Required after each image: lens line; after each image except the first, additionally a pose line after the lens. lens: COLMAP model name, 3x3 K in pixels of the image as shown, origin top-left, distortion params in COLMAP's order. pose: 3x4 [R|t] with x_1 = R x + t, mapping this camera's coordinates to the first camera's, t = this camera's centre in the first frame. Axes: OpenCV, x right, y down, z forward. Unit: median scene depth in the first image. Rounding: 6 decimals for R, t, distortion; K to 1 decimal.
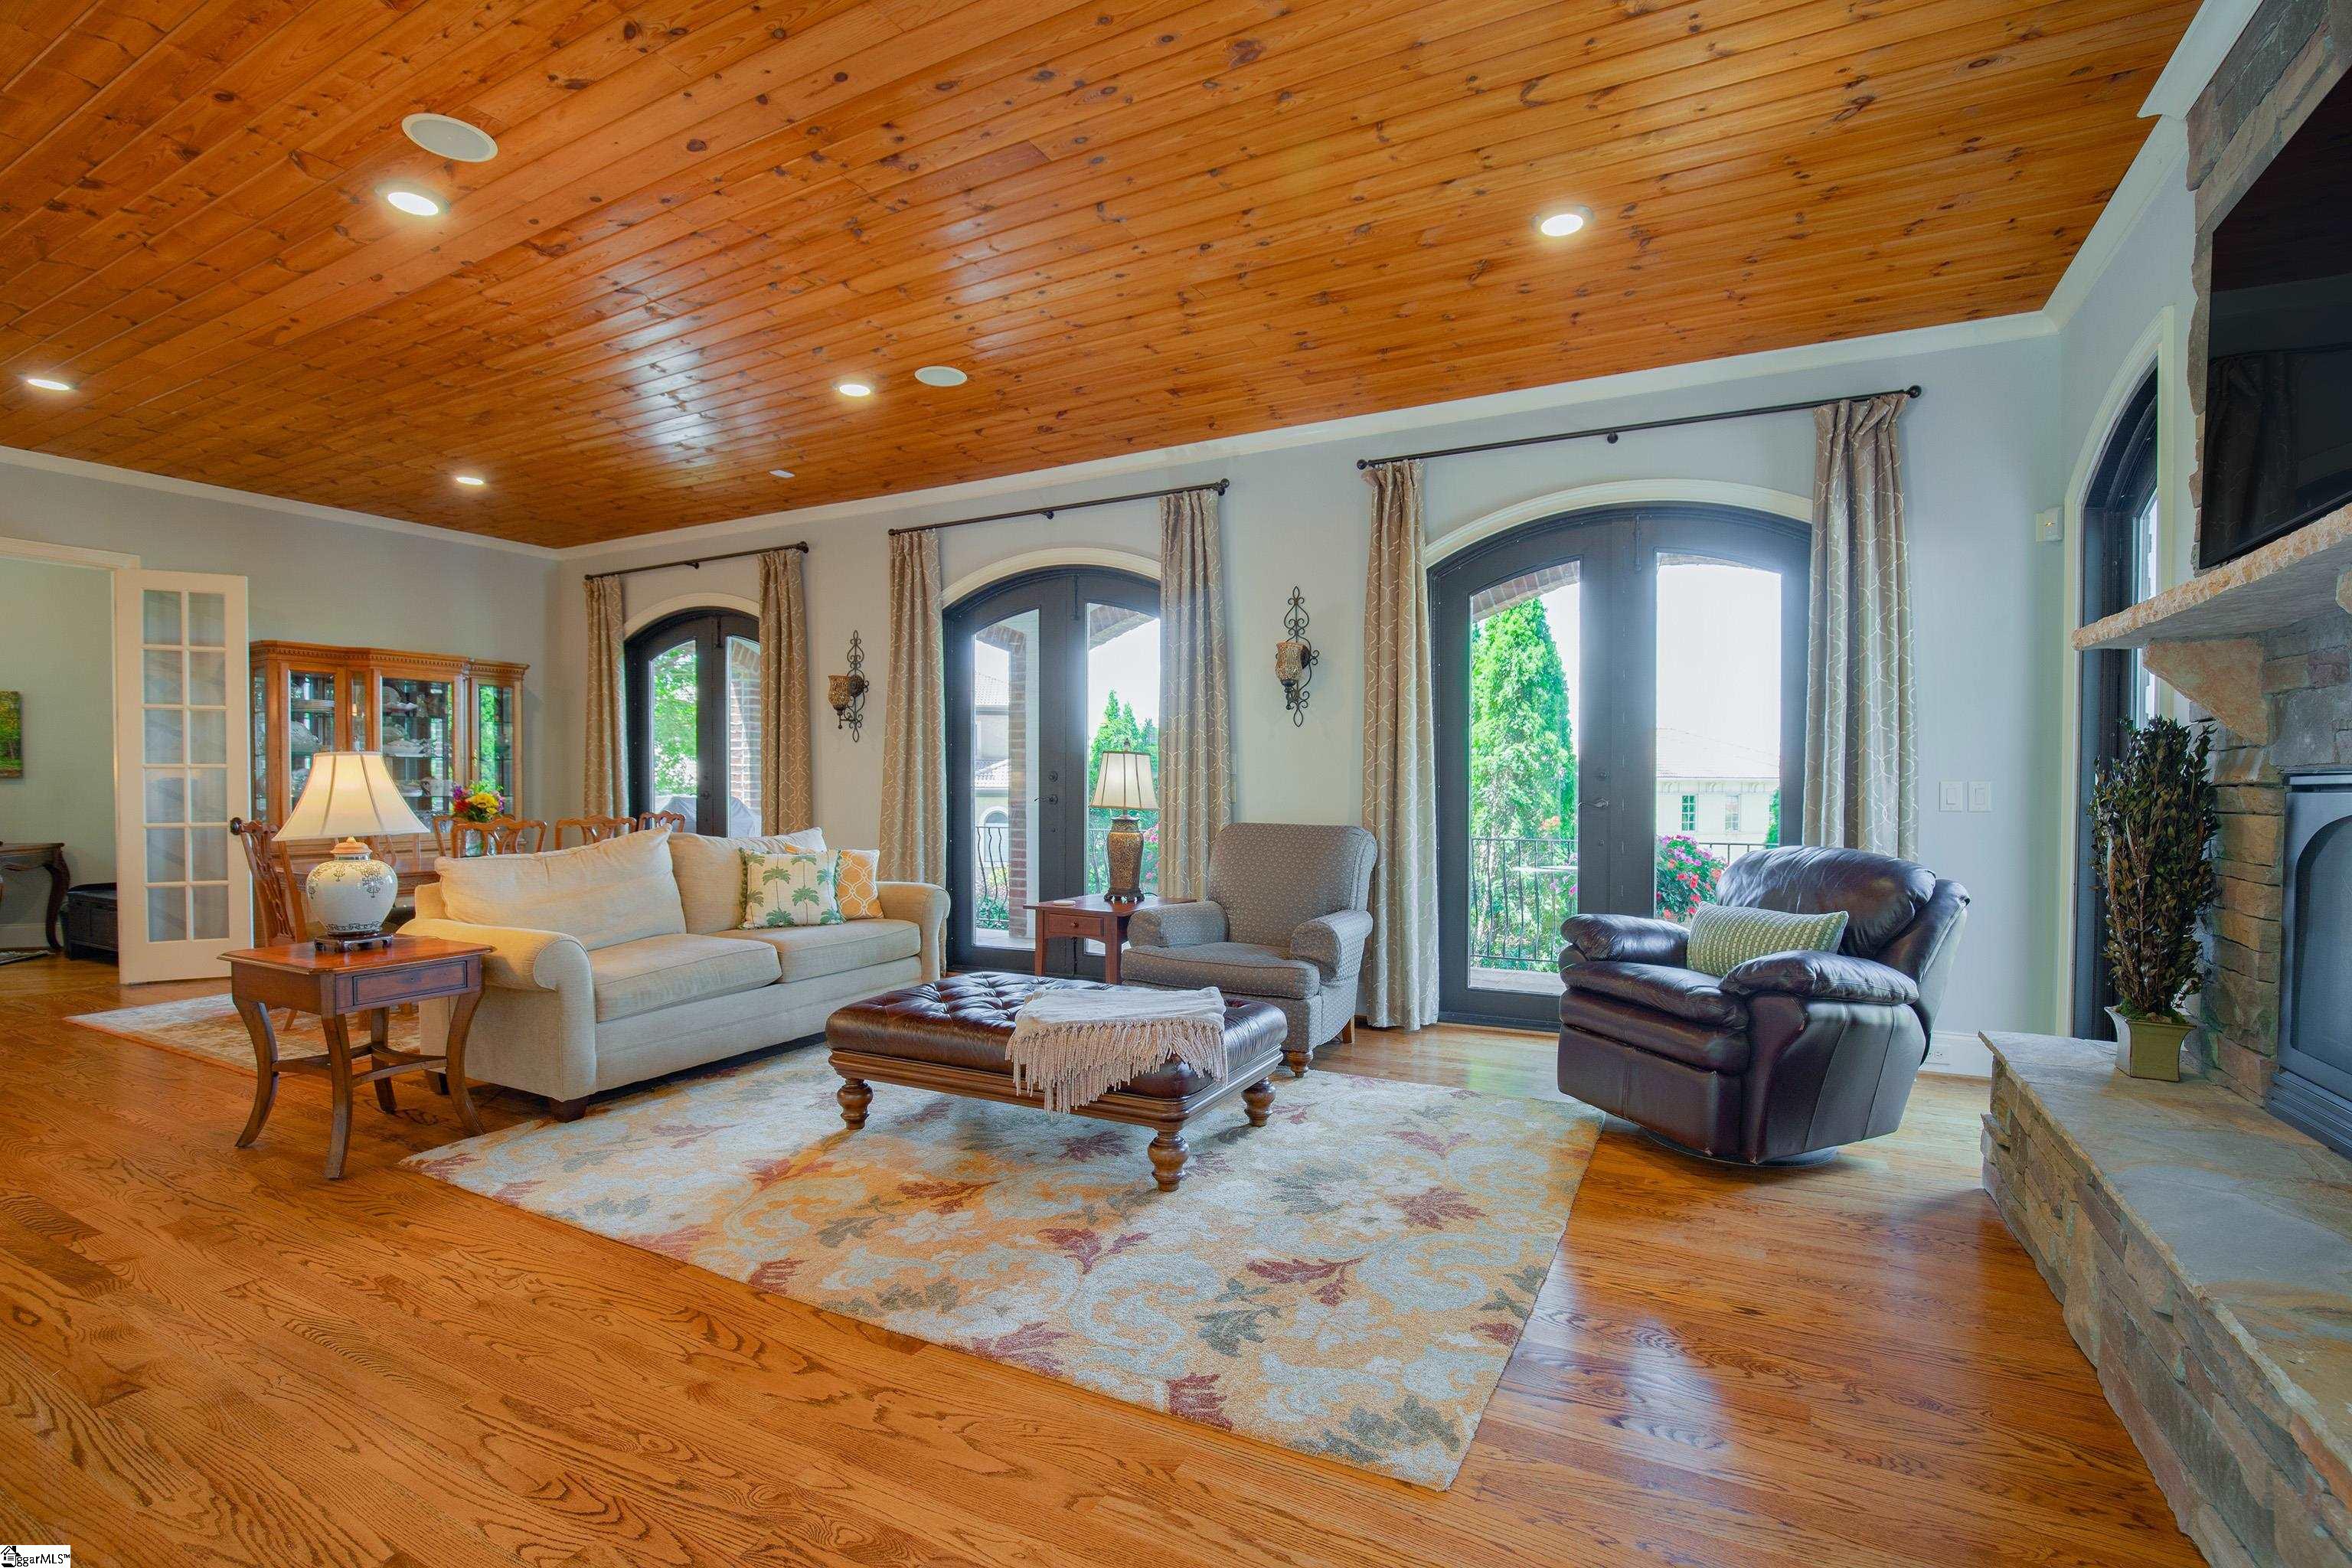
lens RADIAL K [[1089.7, 0, 1179.0], [0, 1089.7, 801.9], [0, 0, 1]] dist [-0.039404, 0.009197]
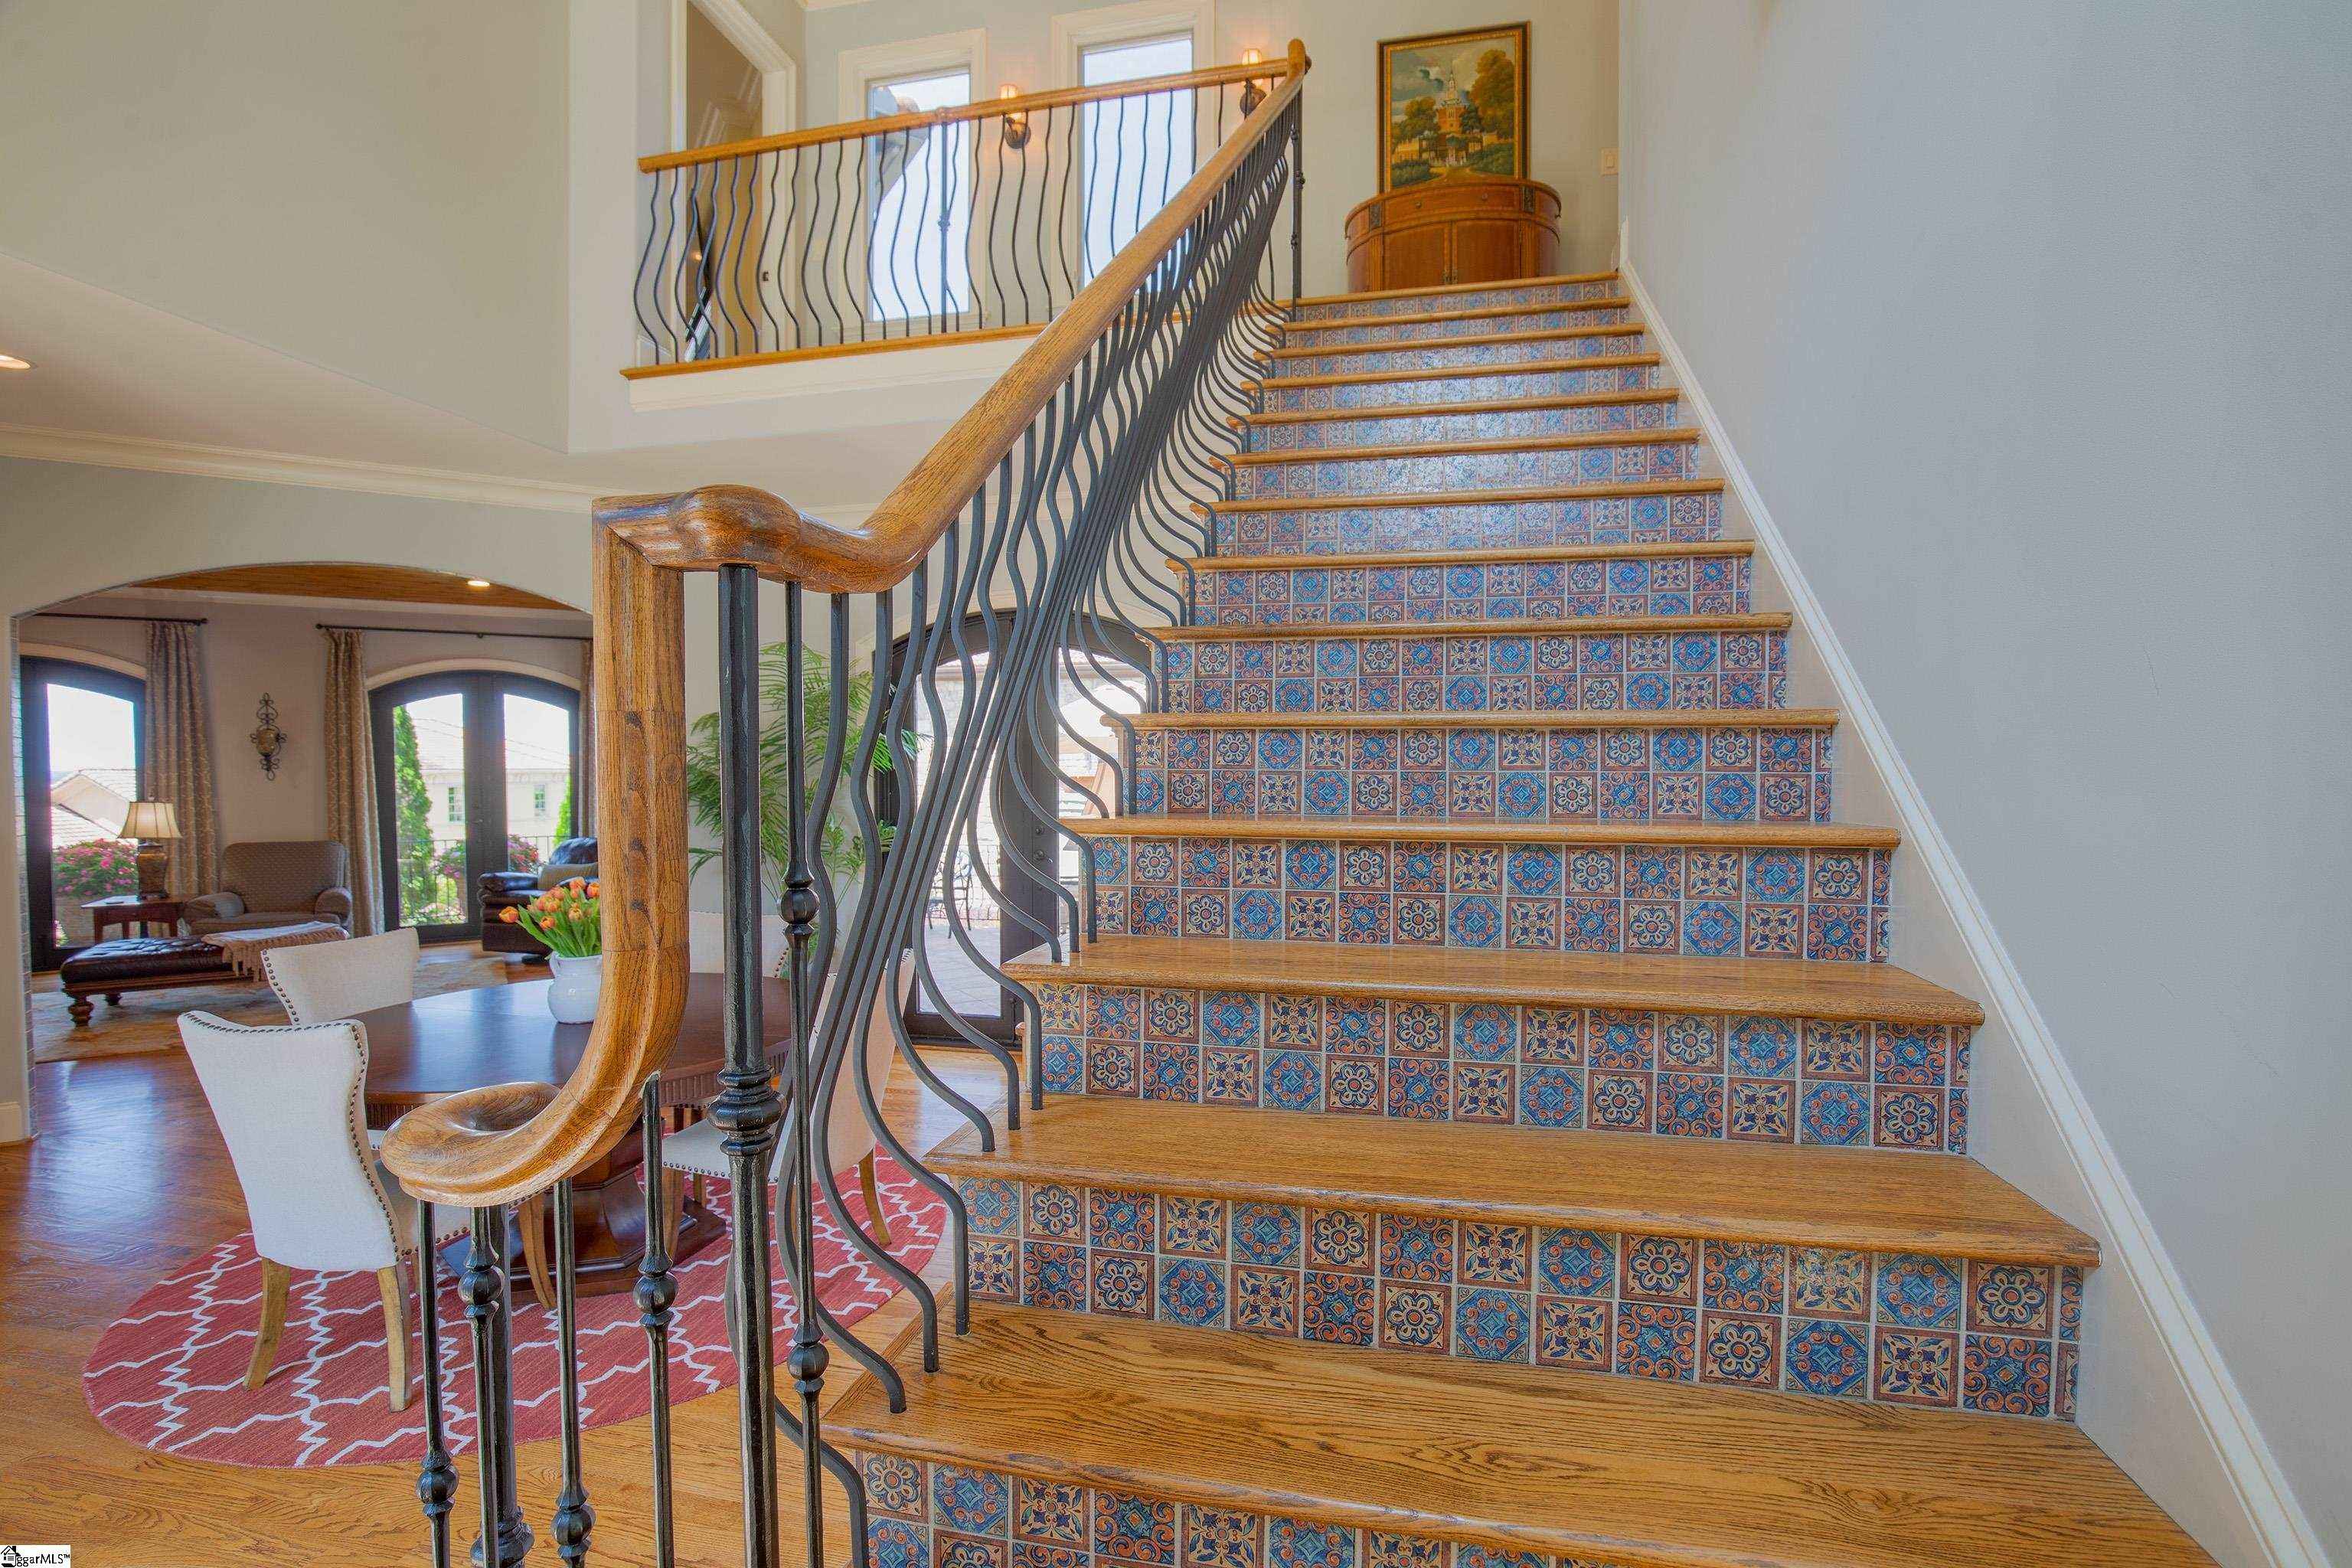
lens RADIAL K [[1071.4, 0, 1179.6], [0, 1071.4, 801.4], [0, 0, 1]] dist [-0.033960, 0.006784]
pose [[0.493874, -0.034248, 0.868859, -0.834062], [0.020001, 0.999407, 0.028025, -0.080266], [-0.869303, 0.003538, 0.494266, -1.352344]]
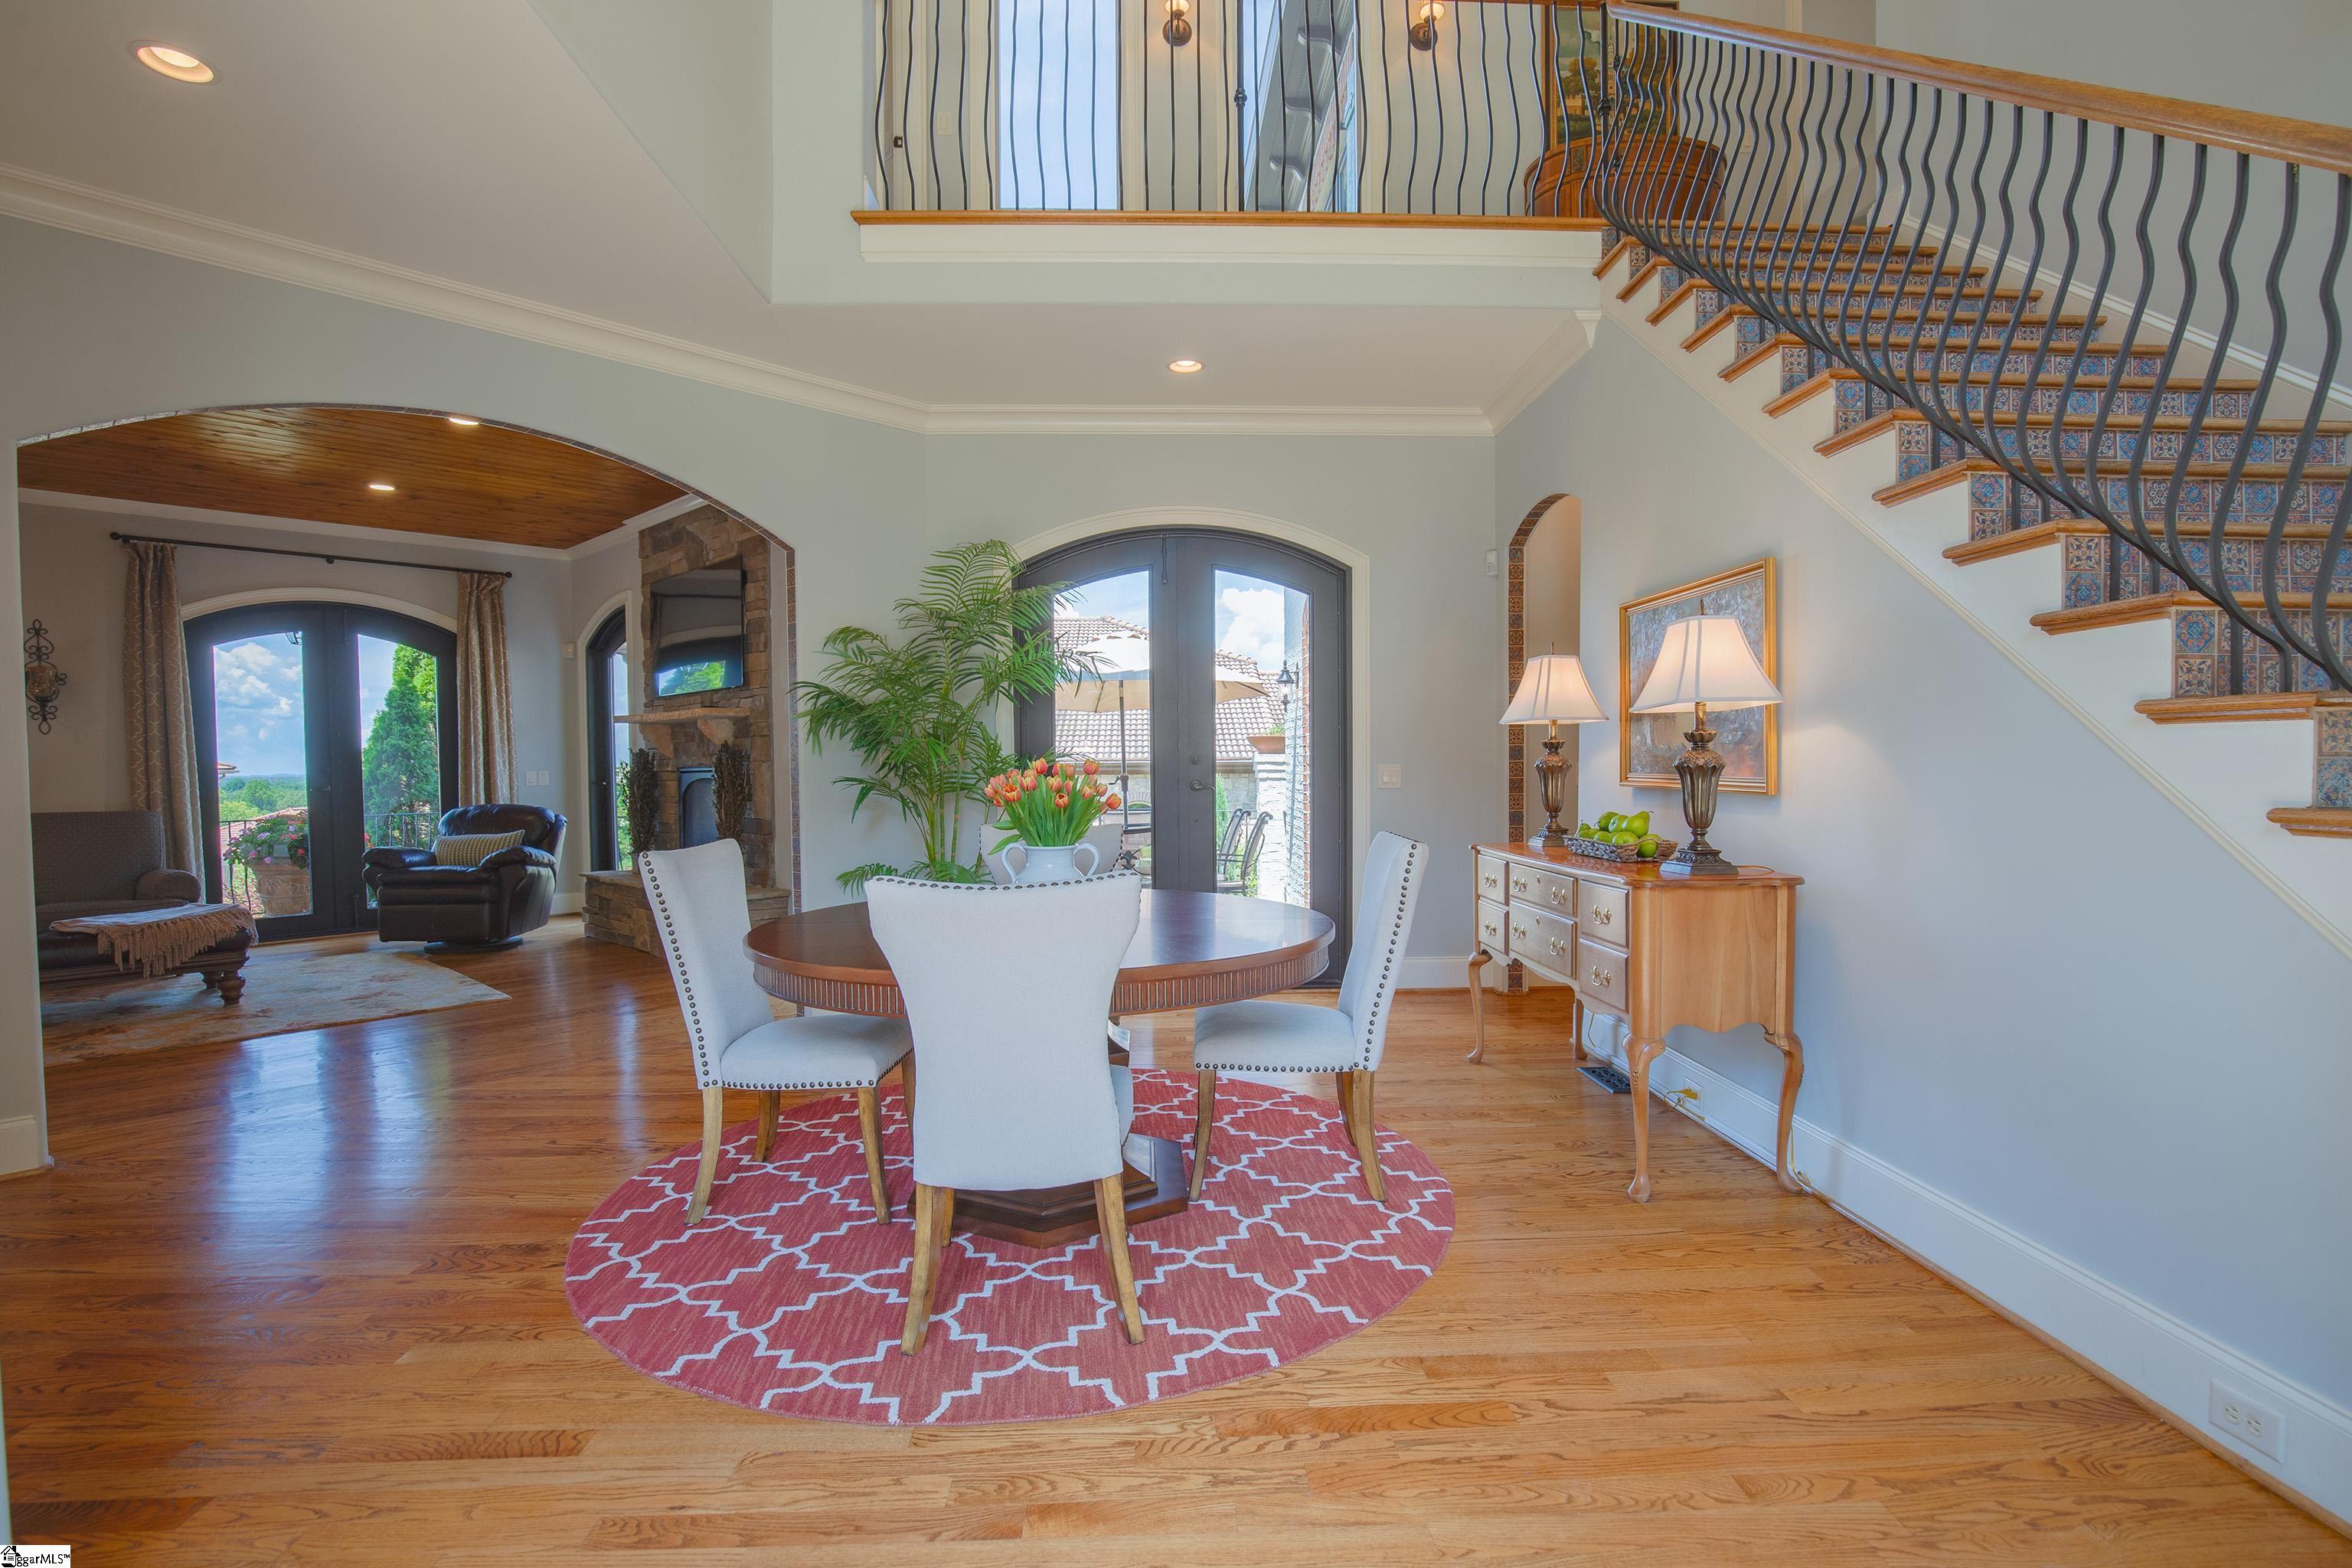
lens RADIAL K [[1089.7, 0, 1179.0], [0, 1089.7, 801.9], [0, 0, 1]] dist [-0.039404, 0.009197]
pose [[0.250947, -0.040126, 0.967169, -1.050701], [0.029146, 0.999001, 0.033885, 0.005957], [-0.967562, 0.019686, 0.251866, -0.778707]]
